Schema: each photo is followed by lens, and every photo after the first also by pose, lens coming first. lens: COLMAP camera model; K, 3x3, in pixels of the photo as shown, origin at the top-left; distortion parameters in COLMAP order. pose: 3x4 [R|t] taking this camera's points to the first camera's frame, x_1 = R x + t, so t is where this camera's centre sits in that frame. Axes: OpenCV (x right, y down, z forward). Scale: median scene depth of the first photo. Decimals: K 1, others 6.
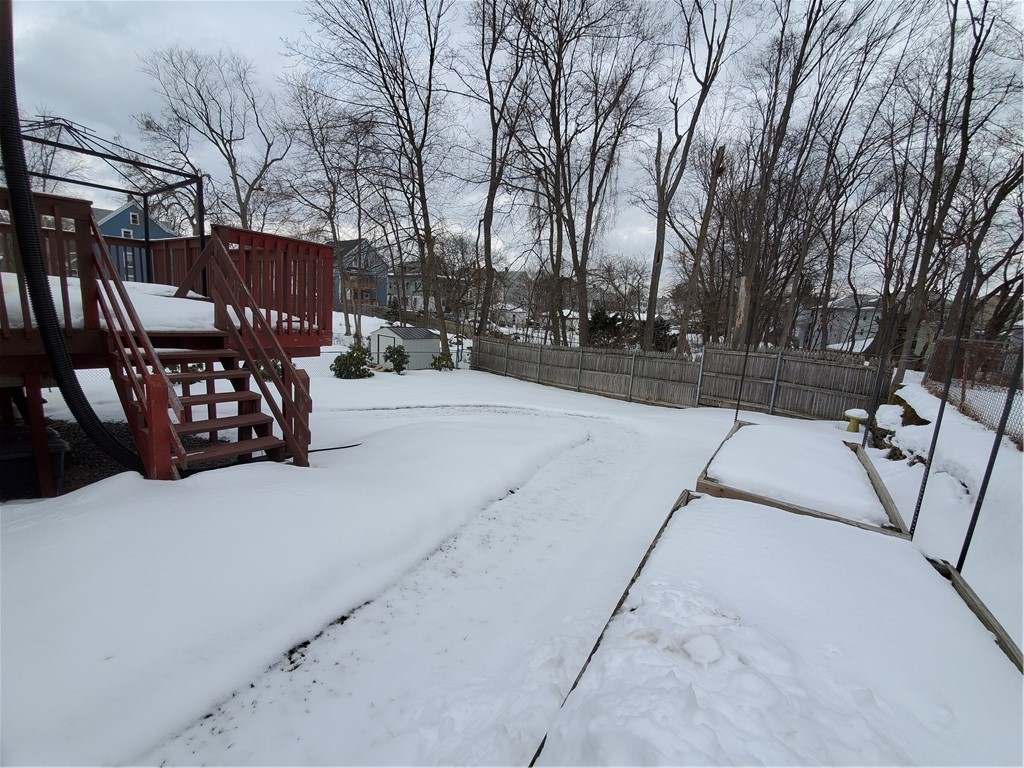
lens RADIAL K [[404.2, 0, 525.3], [0, 404.2, 372.2], [0, 0, 1]] dist [0.010372, -0.014689]
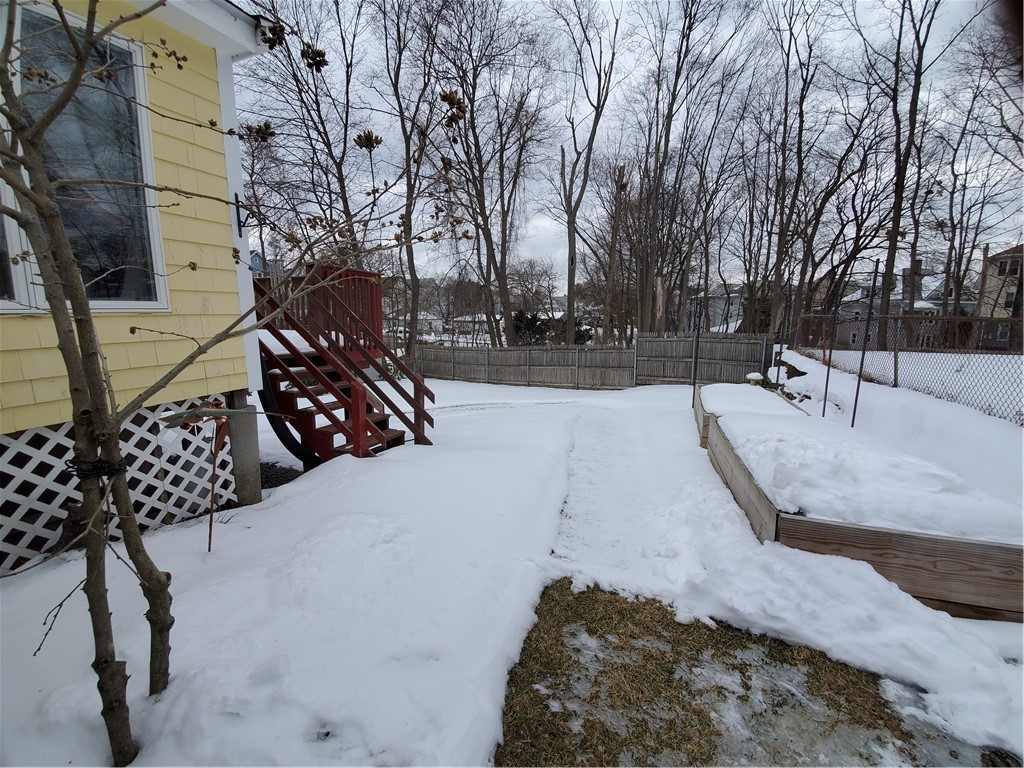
lens RADIAL K [[409.0, 0, 522.7], [0, 409.0, 369.7], [0, 0, 1]] dist [0.000156, -0.000076]
pose [[0.970843, -0.096397, 0.219482, -0.088101], [0.099751, 0.995003, -0.004224, 0.004121], [-0.217978, 0.025994, 0.975607, -0.060874]]
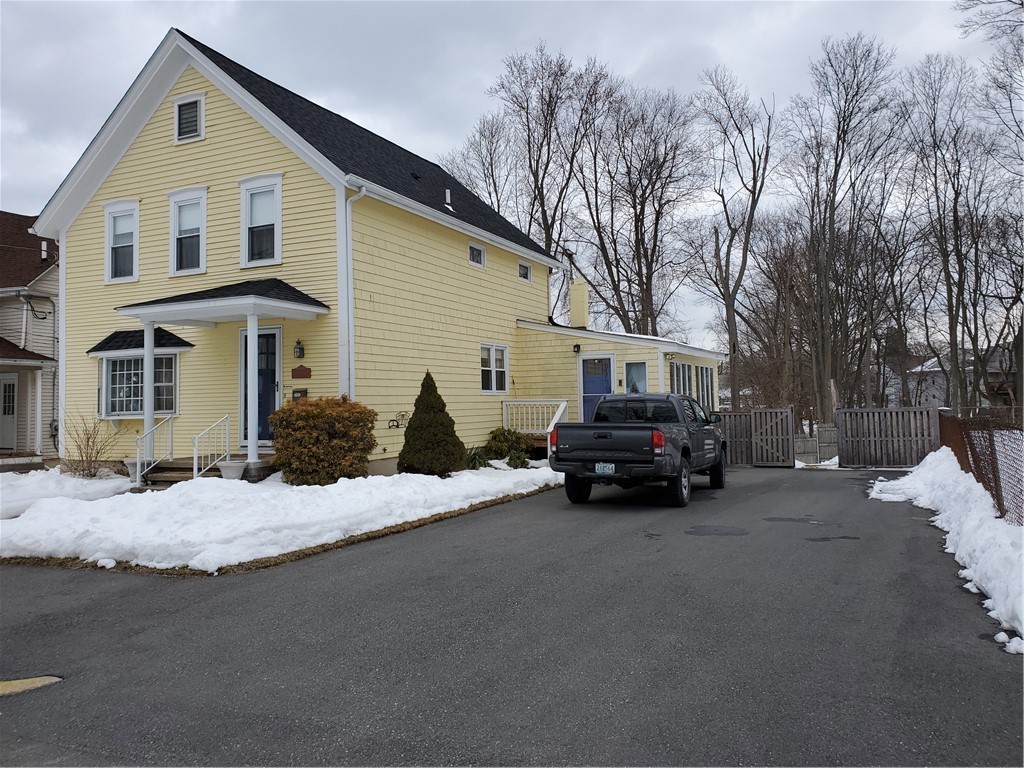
lens RADIAL K [[792.9, 0, 529.2], [0, 792.9, 365.6], [0, 0, 1]] dist [0.013447, 0.004817]
pose [[0.983168, -0.088760, 0.159692, -0.539360], [0.120185, 0.972522, -0.199392, 0.091661], [-0.137606, 0.215229, 0.966820, -0.890913]]
